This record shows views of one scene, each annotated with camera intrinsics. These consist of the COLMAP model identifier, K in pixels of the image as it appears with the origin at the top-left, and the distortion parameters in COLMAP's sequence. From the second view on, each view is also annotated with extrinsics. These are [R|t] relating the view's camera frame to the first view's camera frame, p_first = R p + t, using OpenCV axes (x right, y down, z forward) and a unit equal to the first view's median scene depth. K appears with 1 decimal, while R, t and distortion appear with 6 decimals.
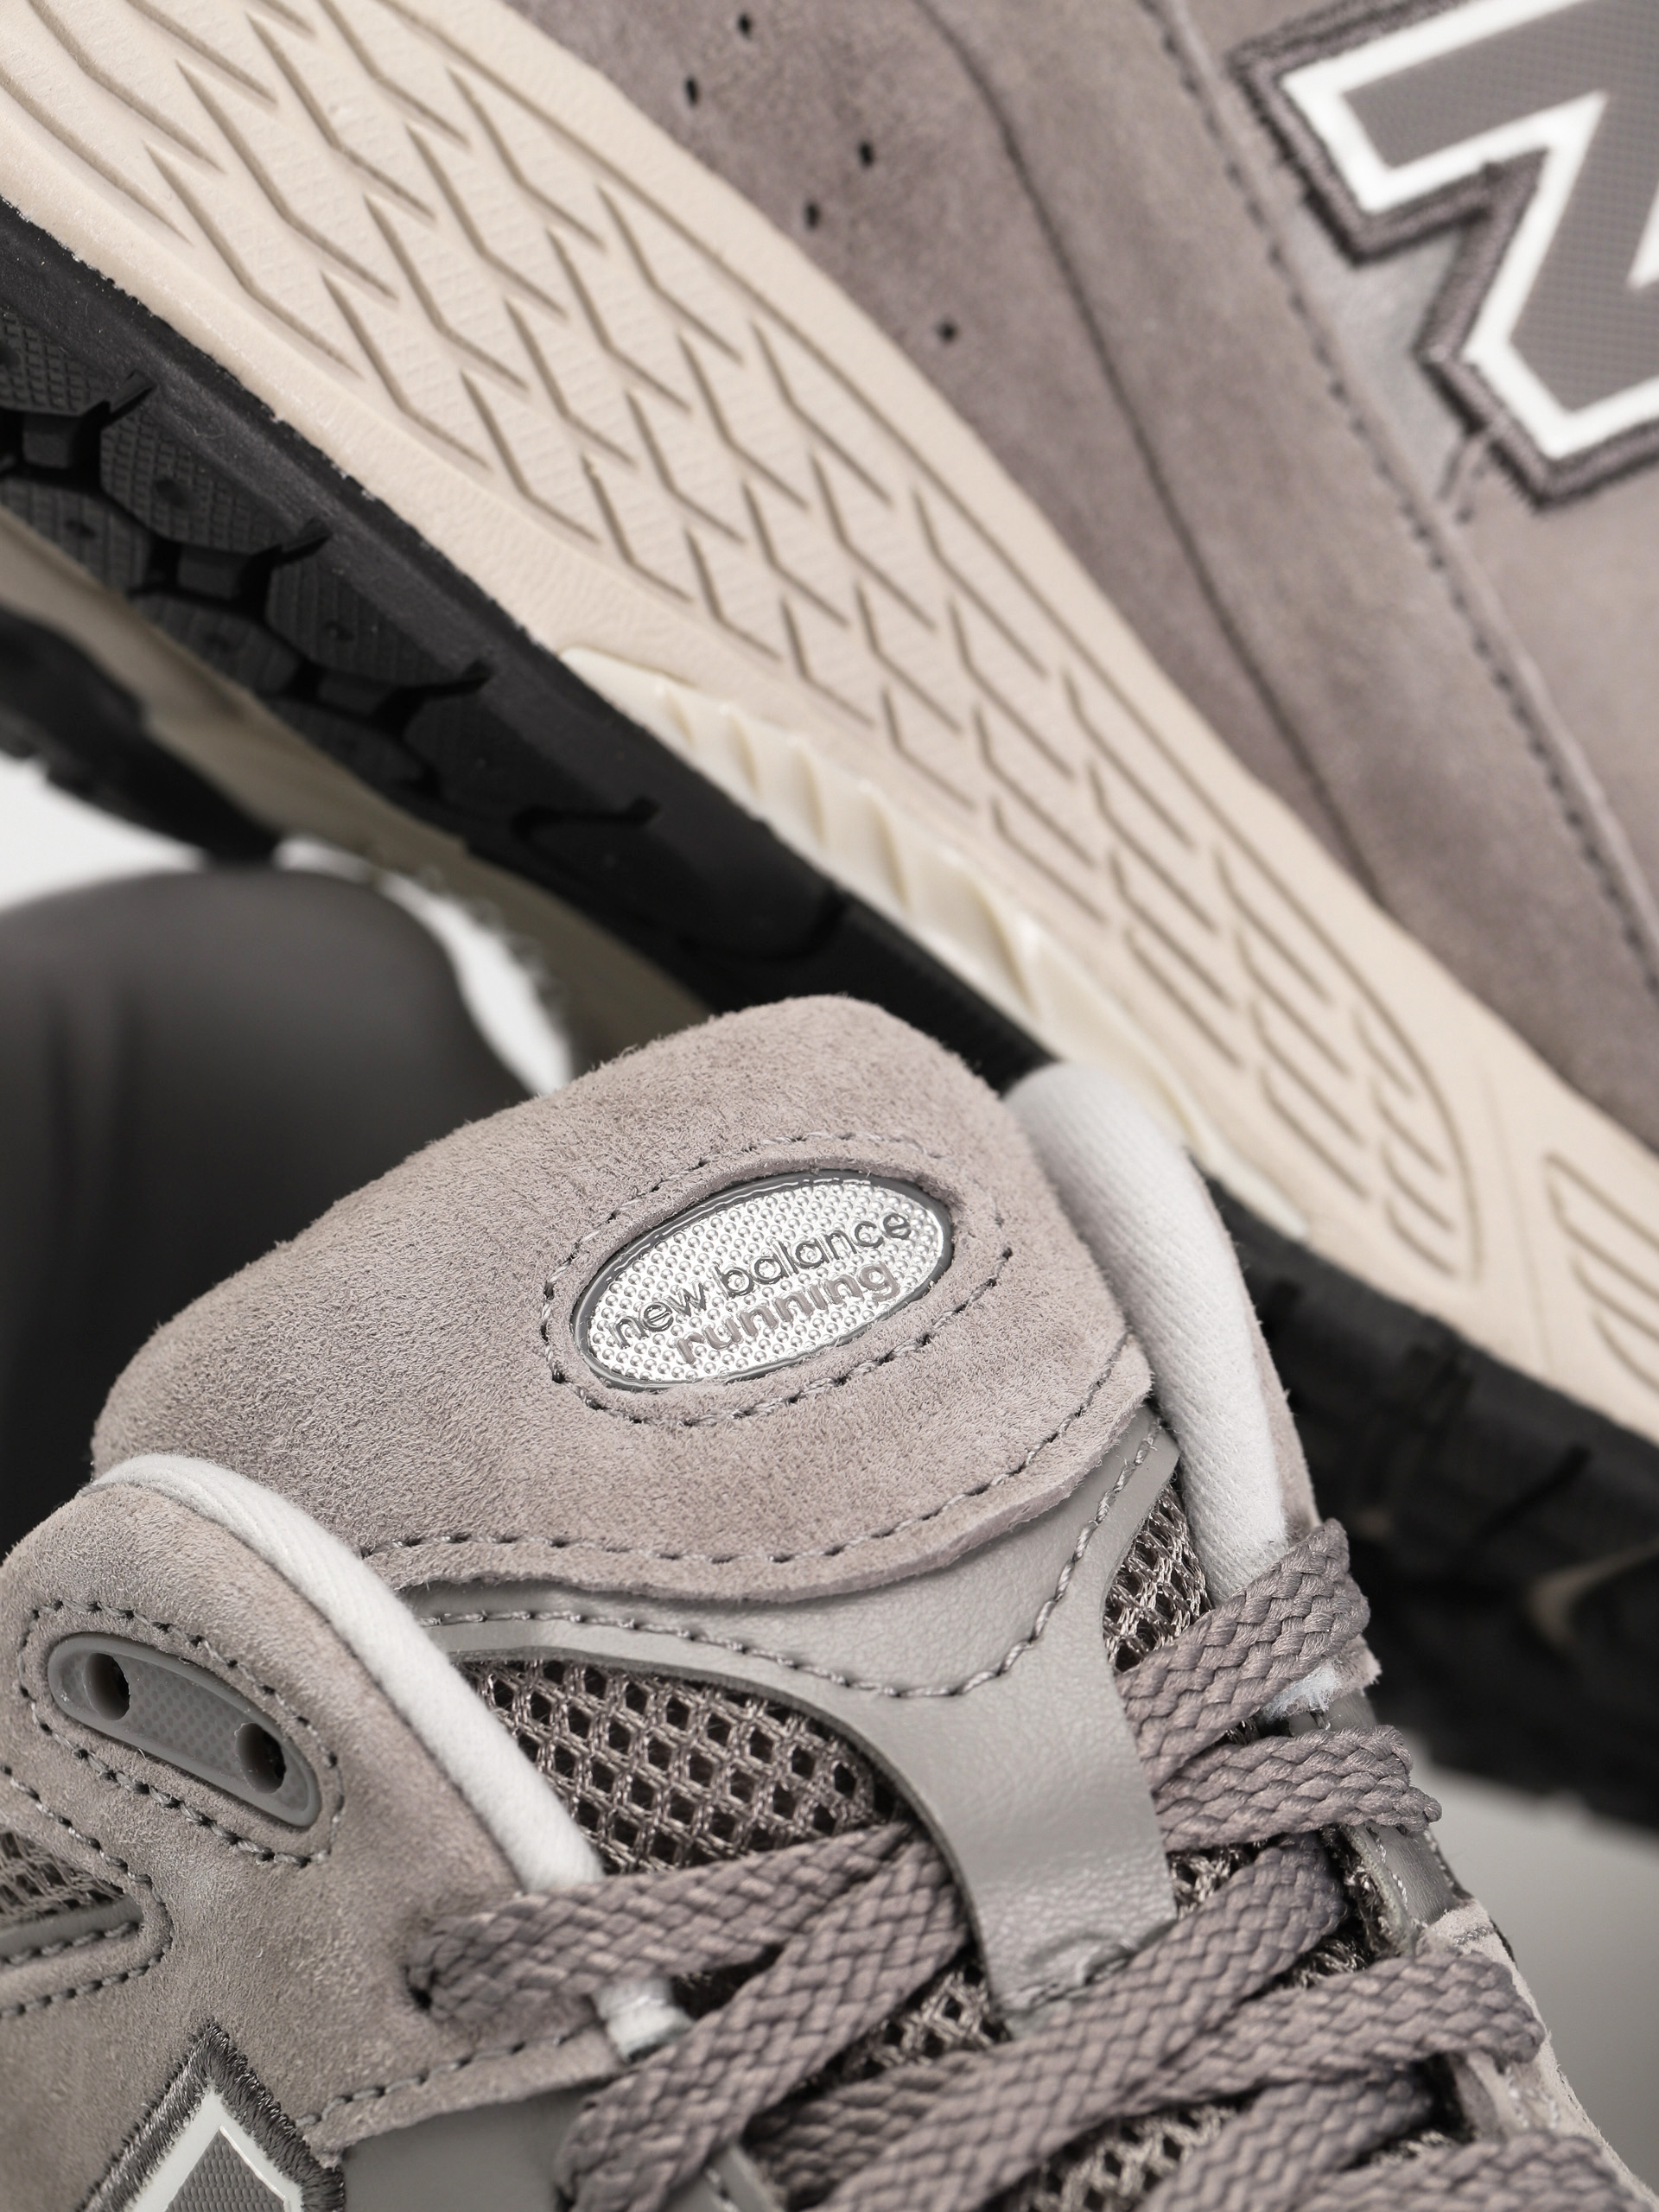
lens RADIAL K [[8068.8, 0, 831.8], [0, 8068.8, 1106.4], [0, 0, 1]] dist [-0.056015, 0.000000]
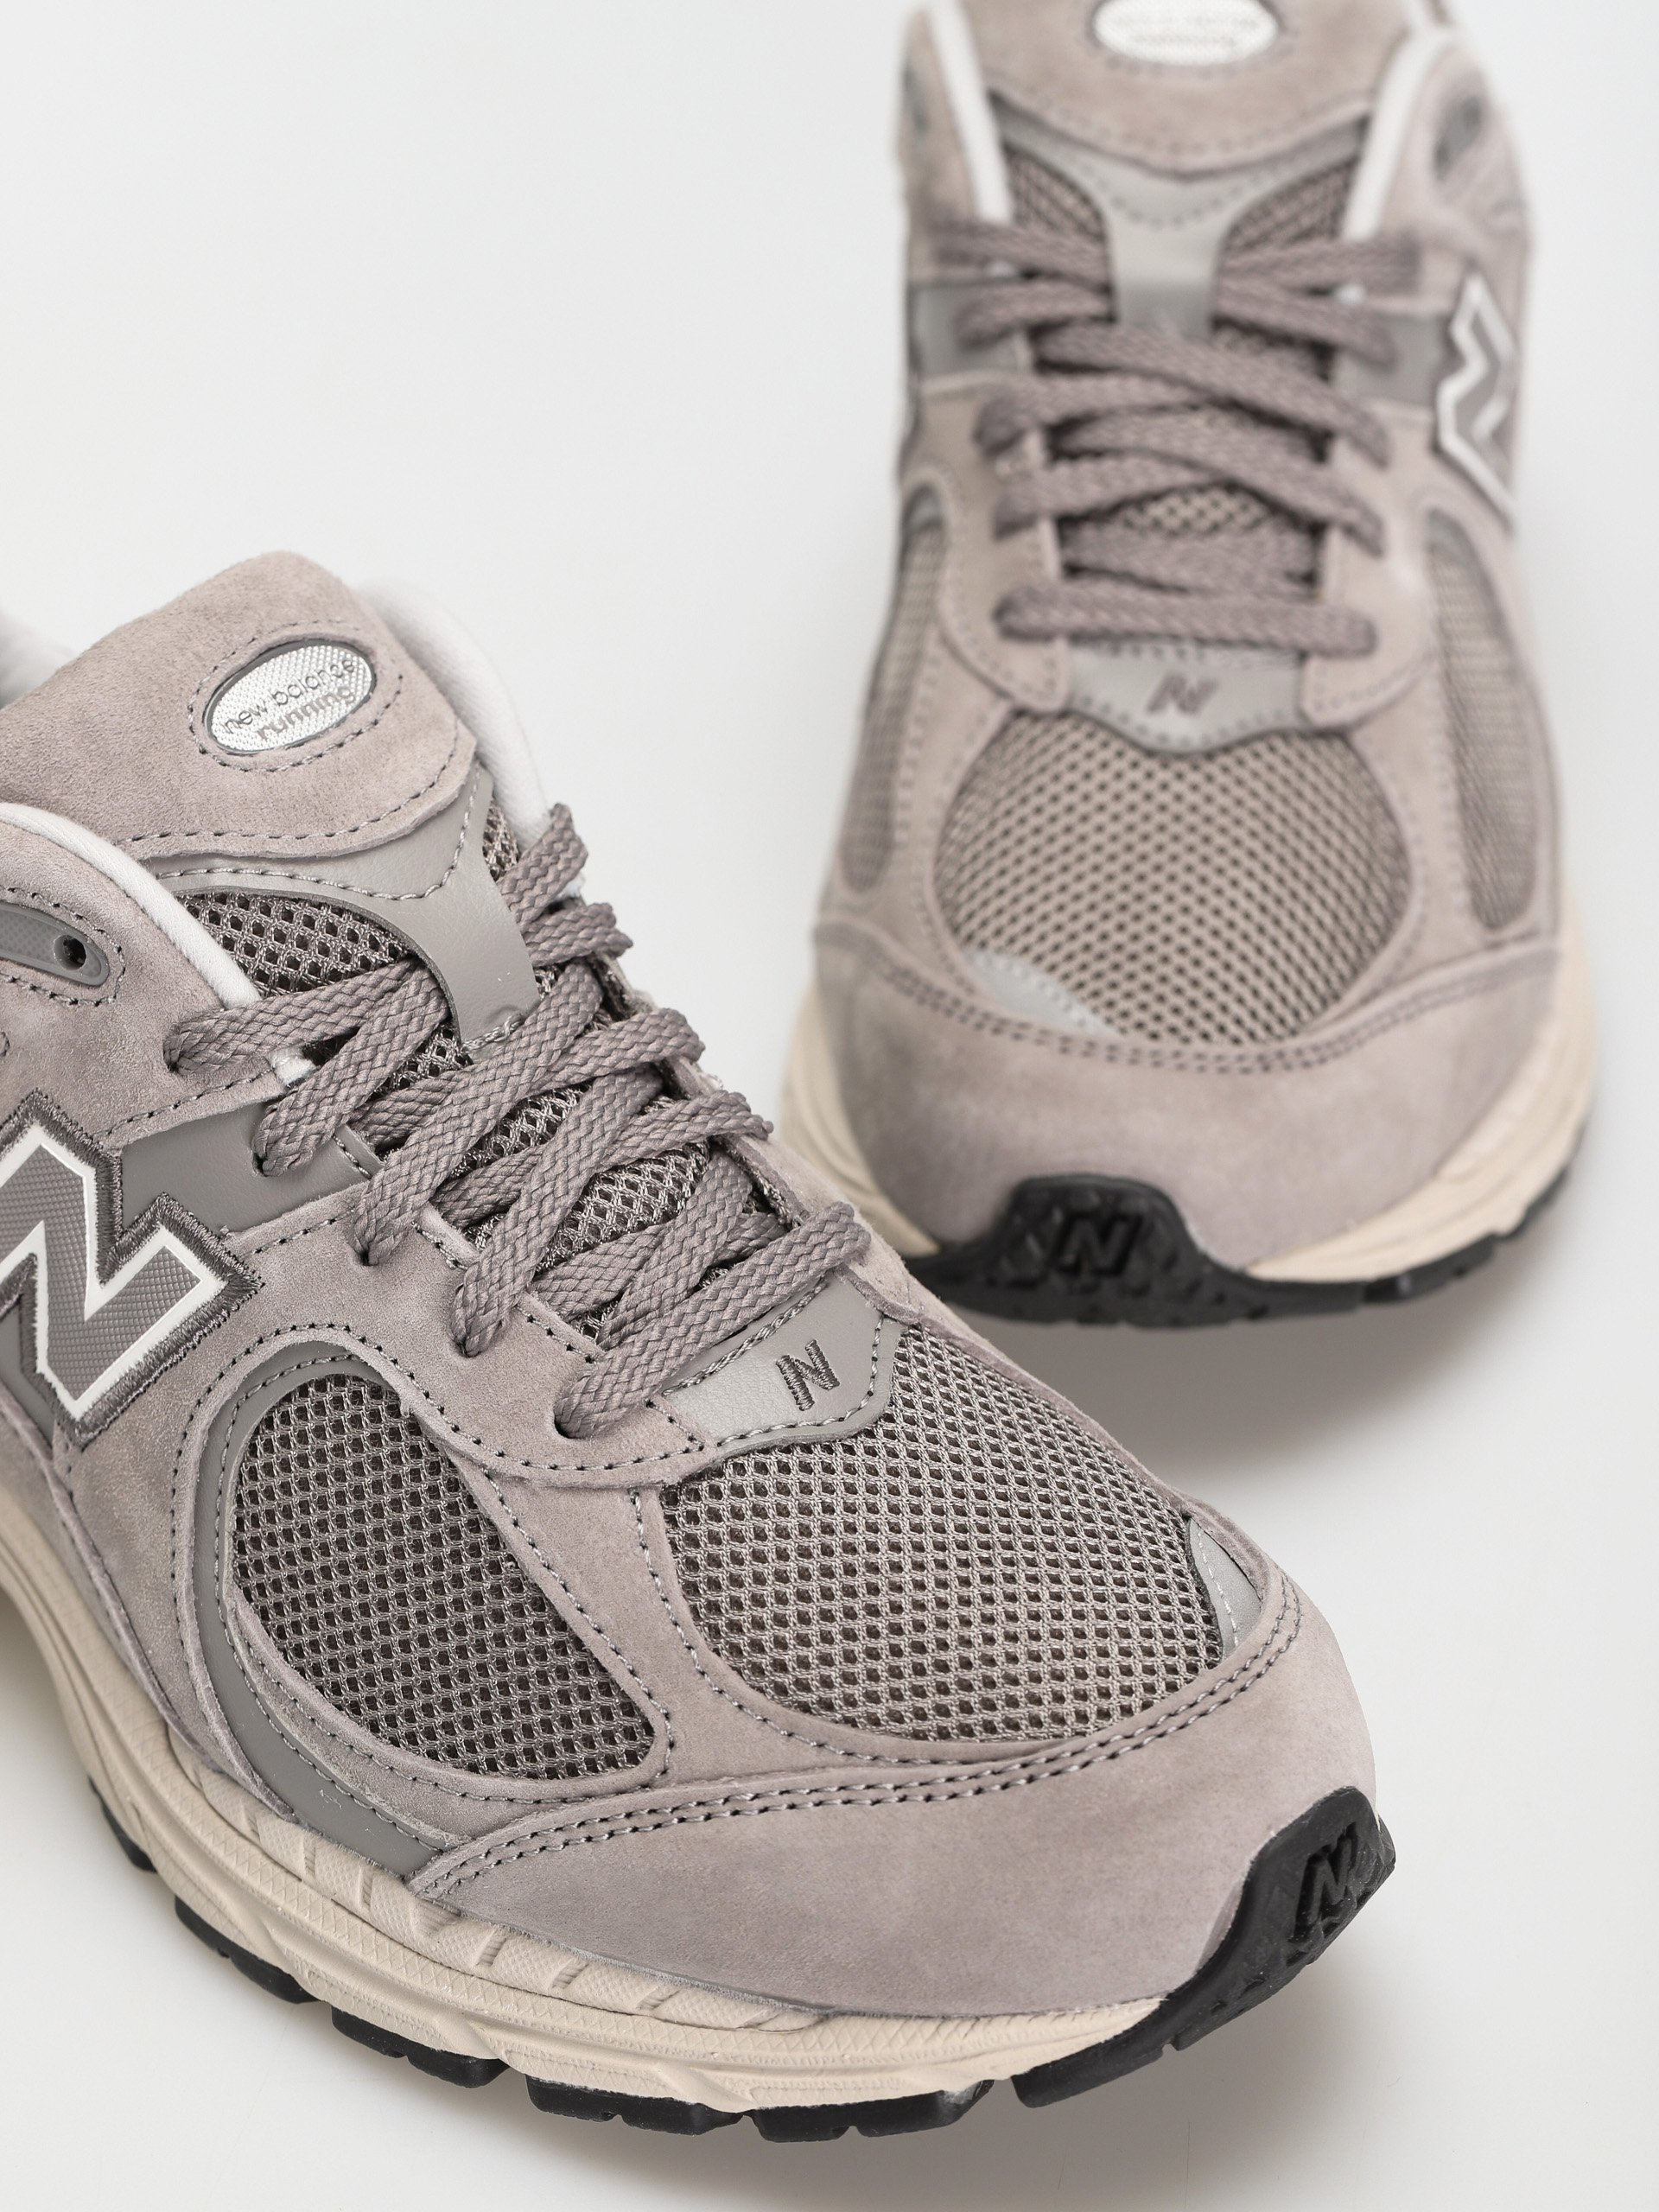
lens RADIAL K [[8068.8, 0, 825.1], [0, 8068.8, 1102.7], [0, 0, 1]] dist [-0.056015, 0.000000]
pose [[0.930130, -0.068079, 0.360865, -0.618958], [0.039188, 0.995456, 0.086790, -0.046738], [-0.365133, -0.066584, 0.928571, -0.905969]]
